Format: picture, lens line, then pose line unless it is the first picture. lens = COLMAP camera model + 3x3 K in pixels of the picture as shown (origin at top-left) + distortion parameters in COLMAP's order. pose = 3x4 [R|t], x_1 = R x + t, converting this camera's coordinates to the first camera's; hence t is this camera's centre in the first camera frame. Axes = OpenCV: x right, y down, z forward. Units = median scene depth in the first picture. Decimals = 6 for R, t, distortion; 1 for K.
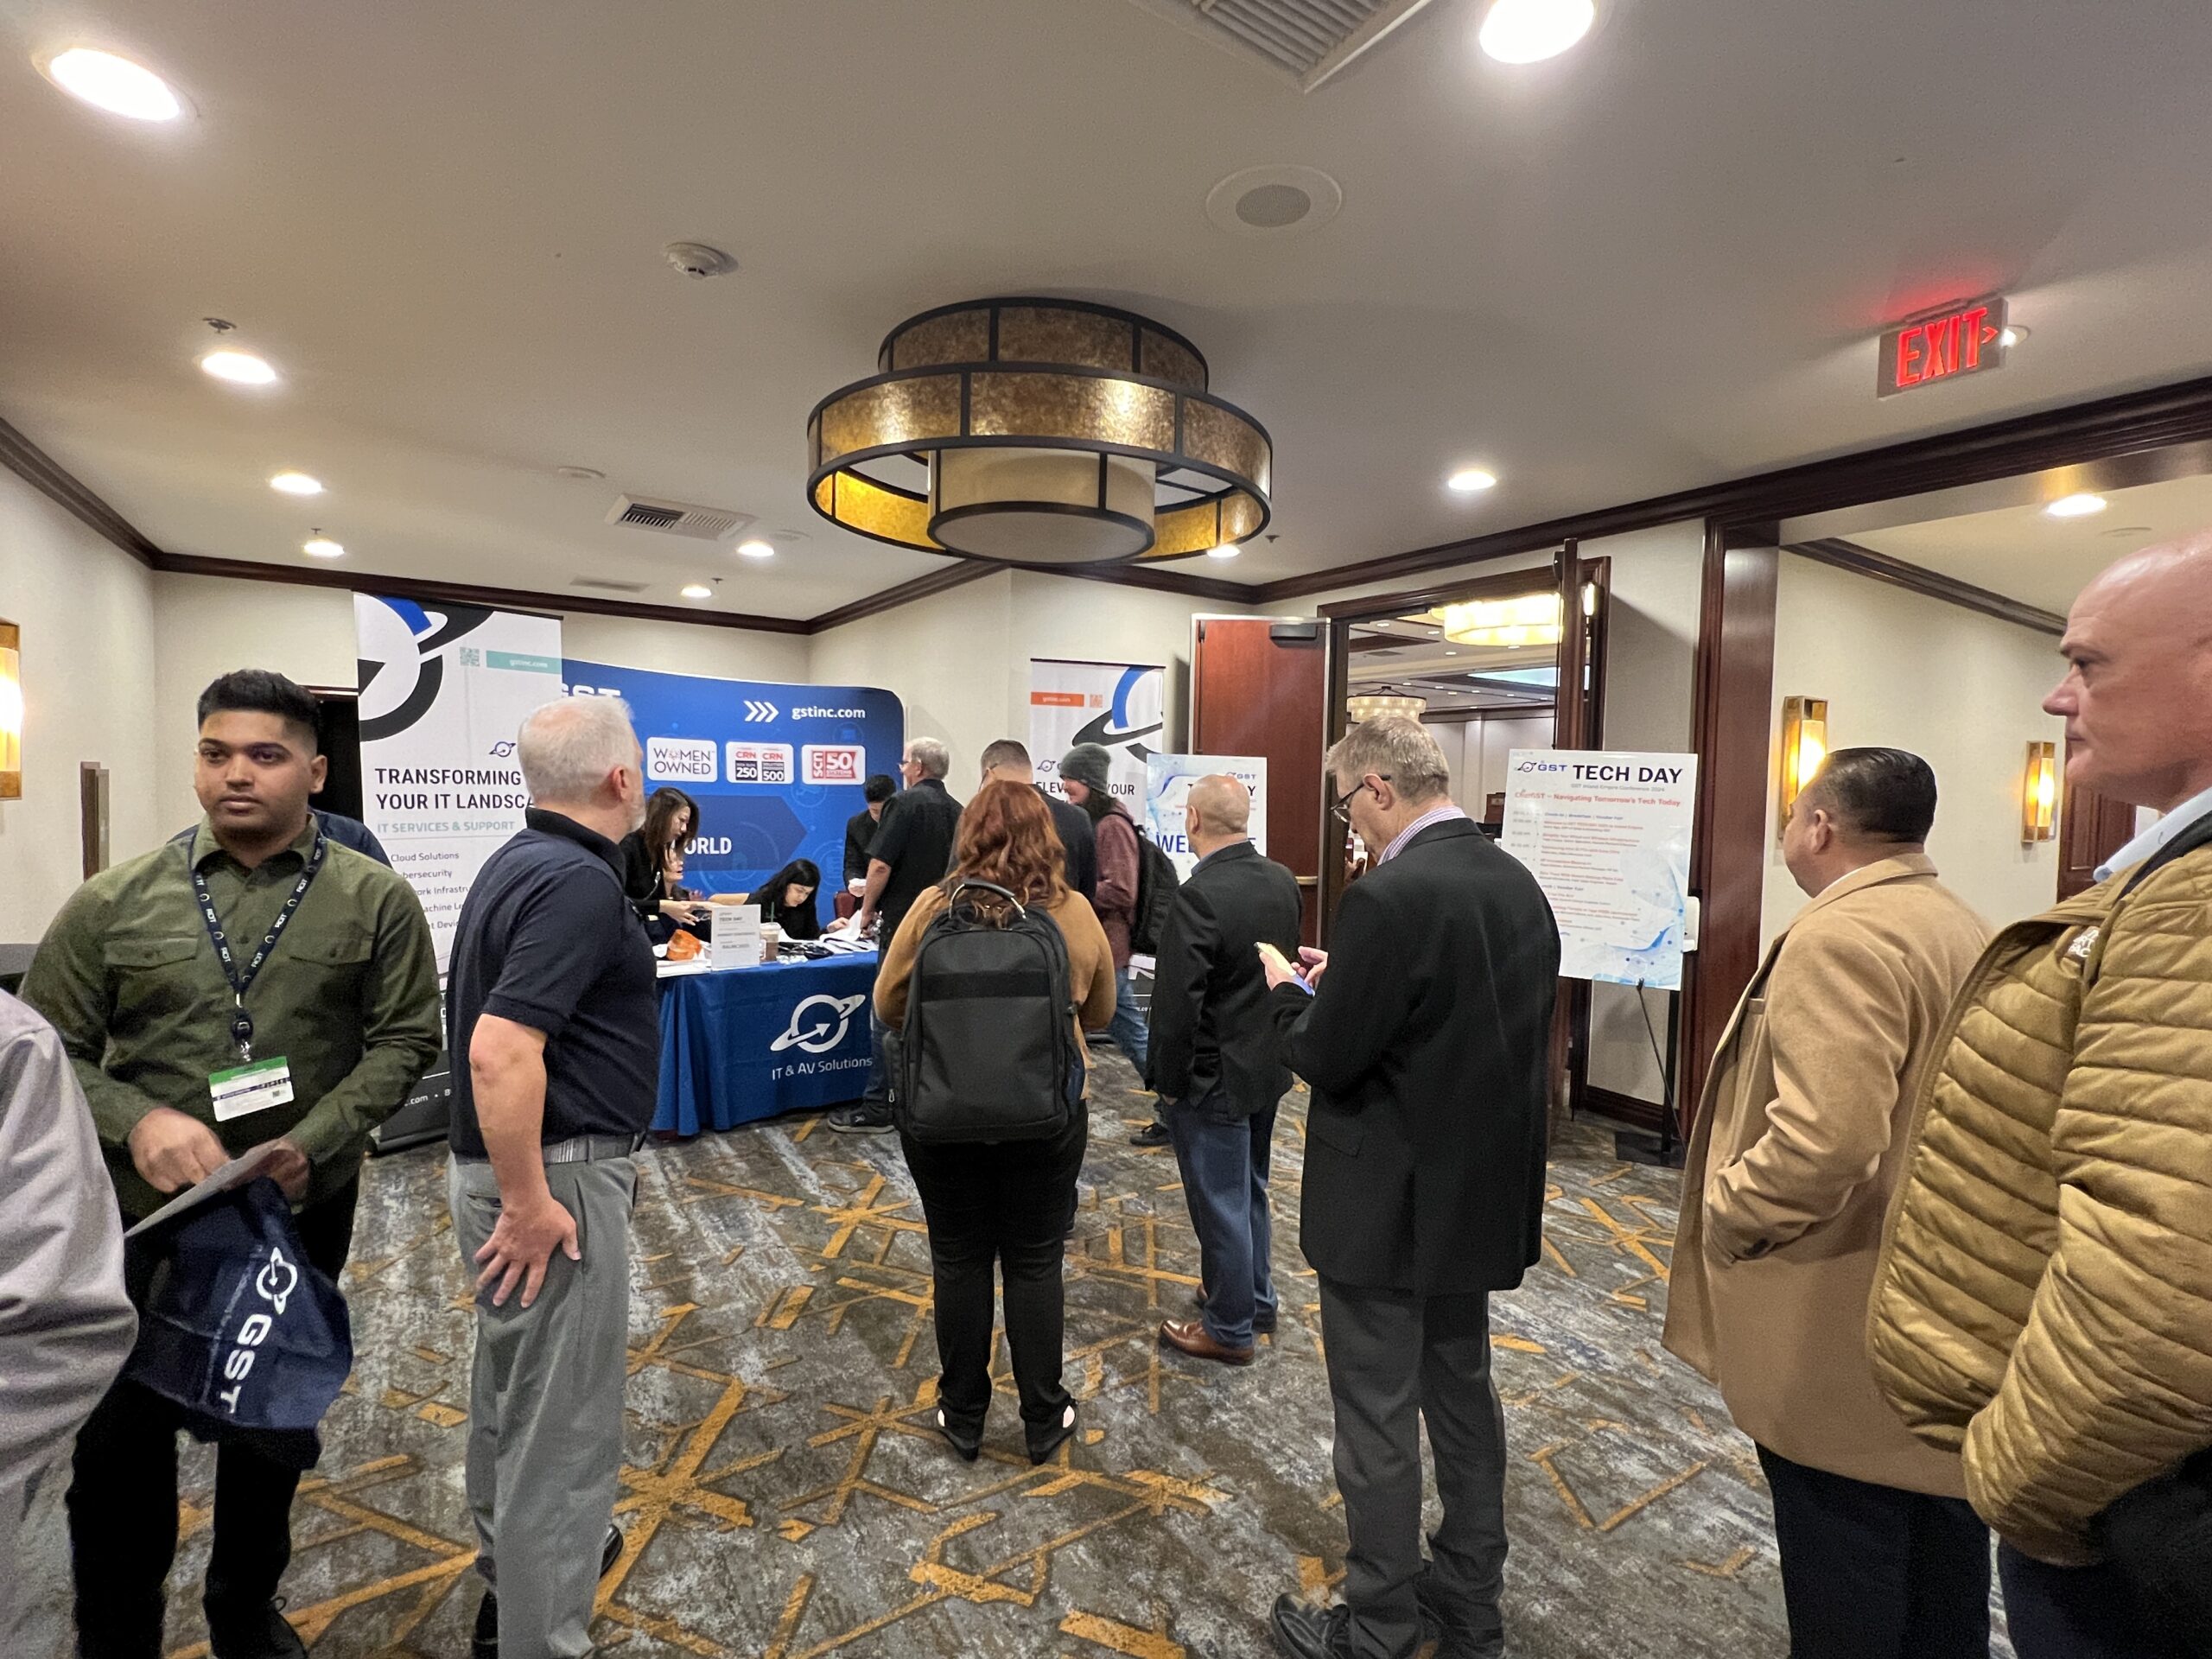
lens RADIAL K [[1027.1, 0, 1101.7], [0, 1027.1, 824.2], [0, 0, 1]] dist [-0.000005, 0.000045]
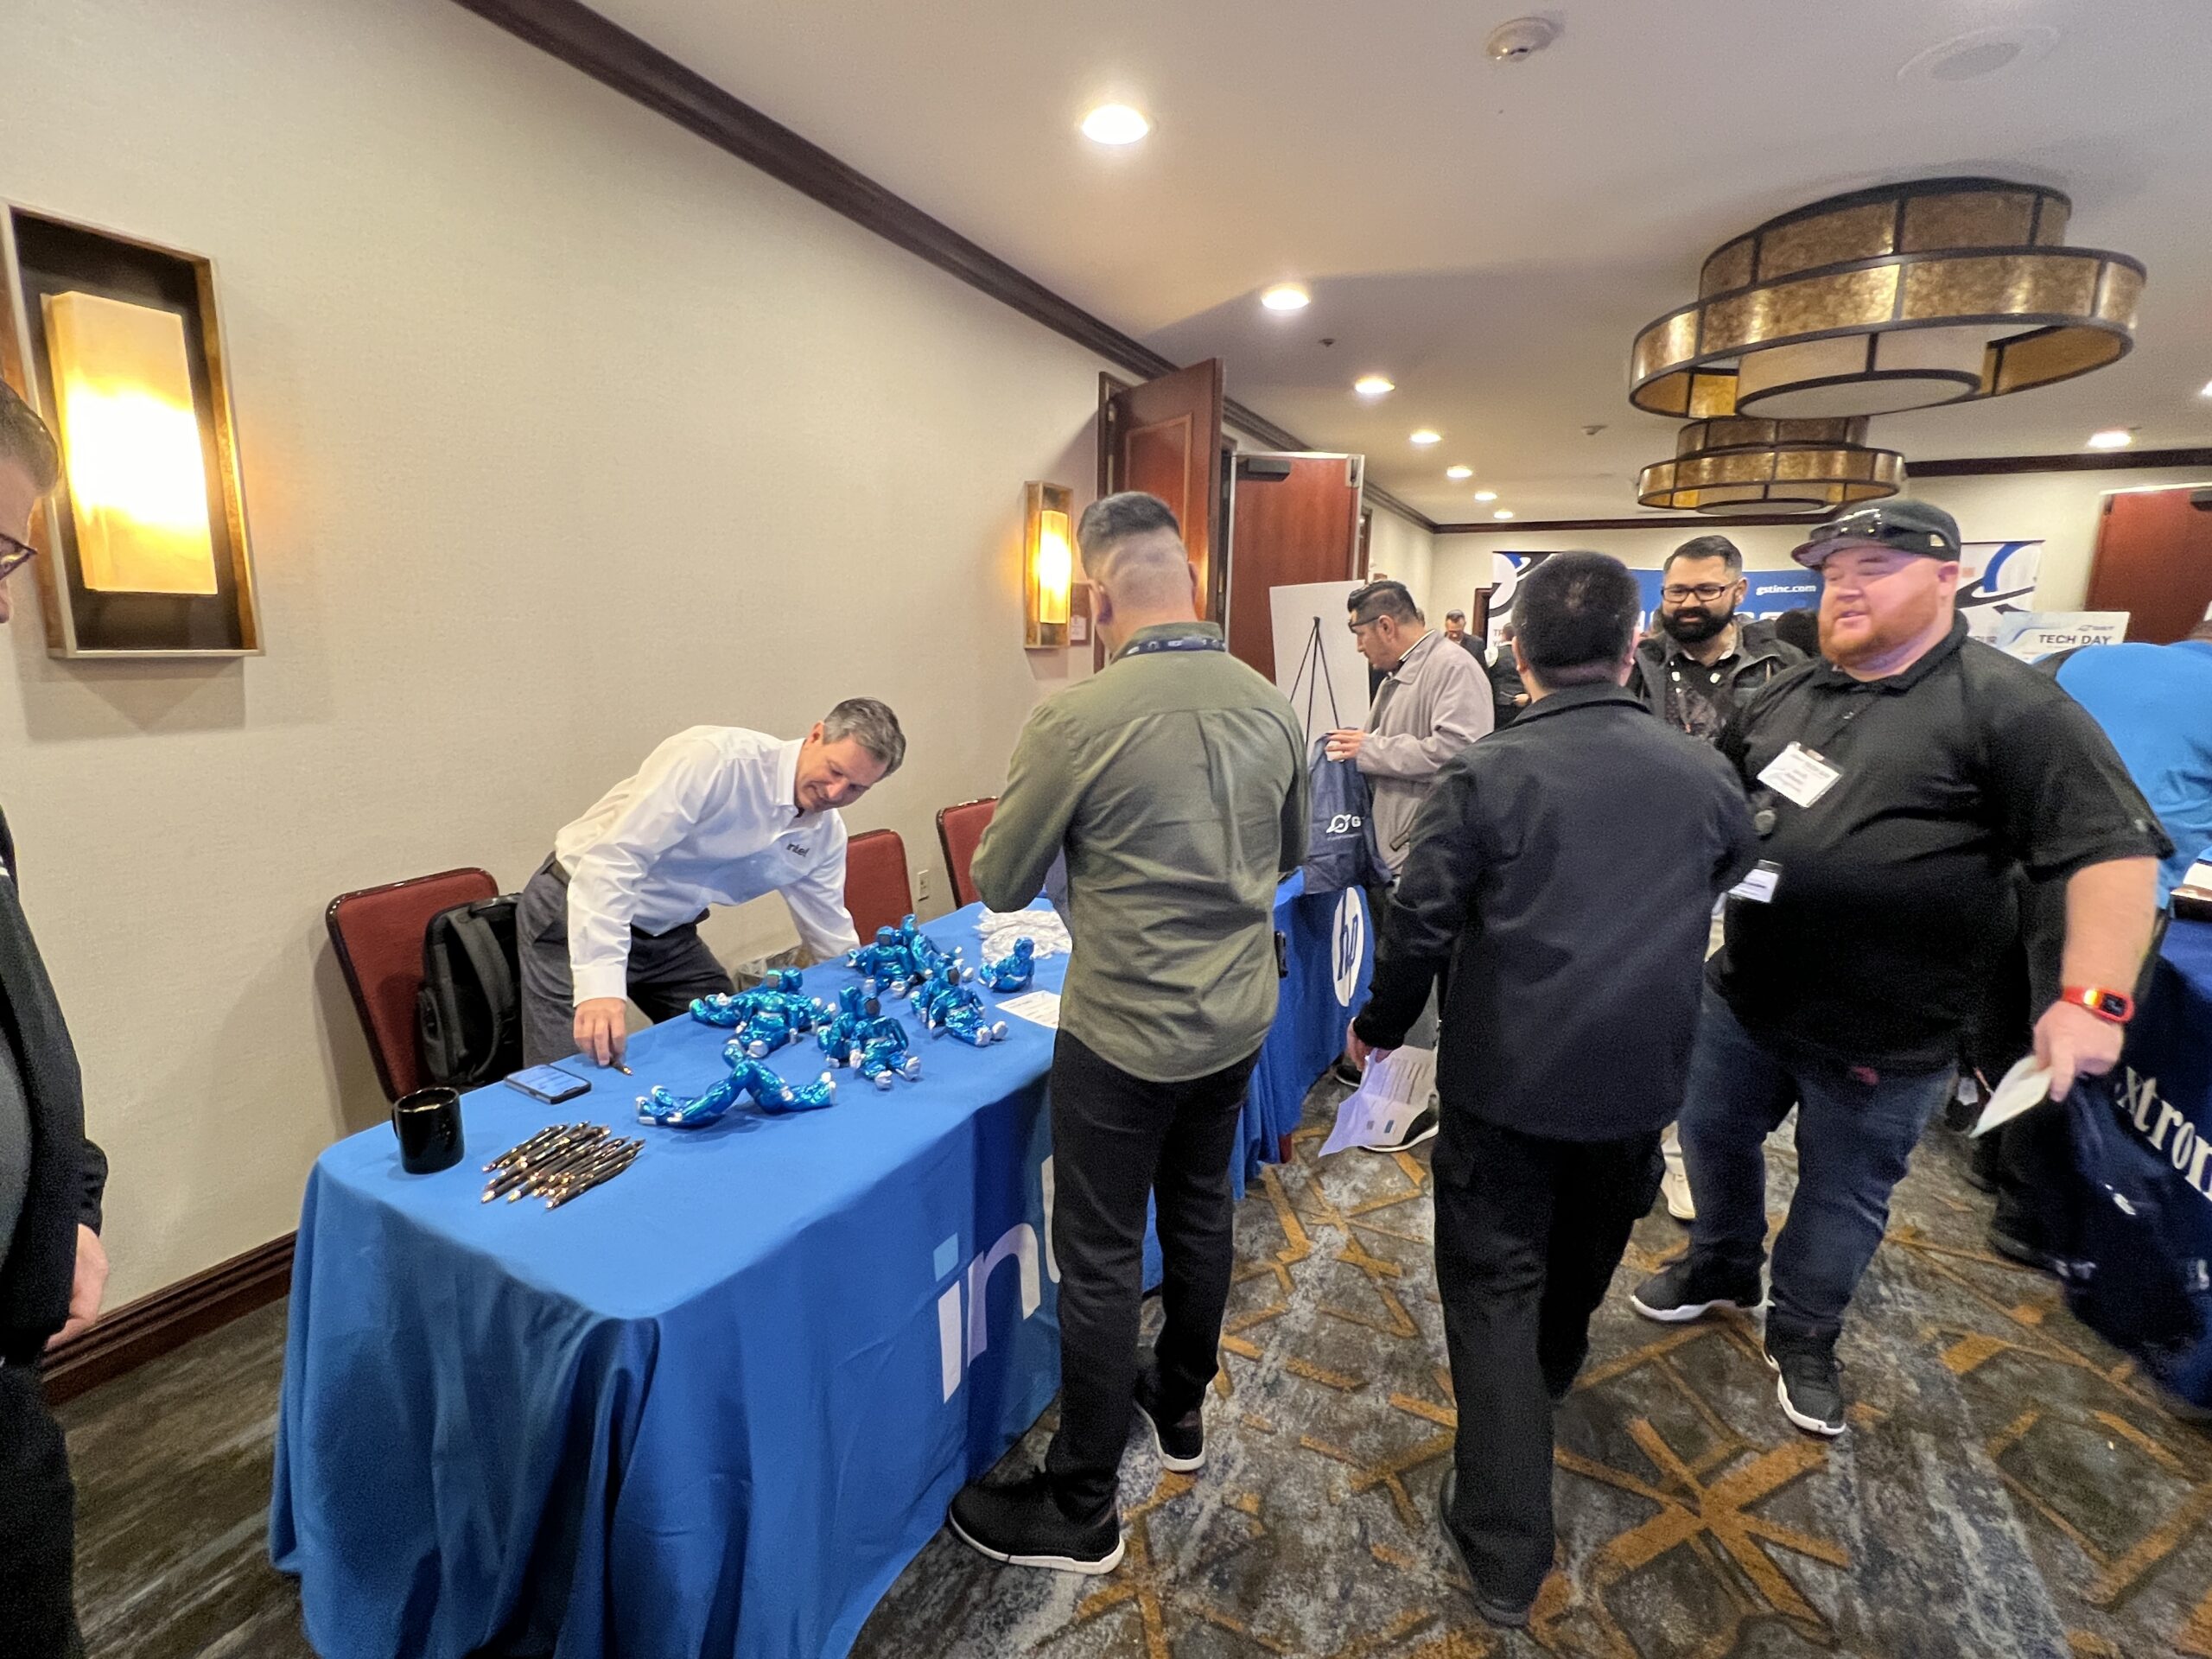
lens RADIAL K [[1027.1, 0, 1100.8], [0, 1027.1, 820.5], [0, 0, 1]] dist [-0.000005, 0.000045]
pose [[0.491227, 0.145015, -0.858875, 0.626678], [-0.042449, 0.988858, 0.142683, 0.055141], [0.869996, -0.033631, 0.491910, -0.639116]]
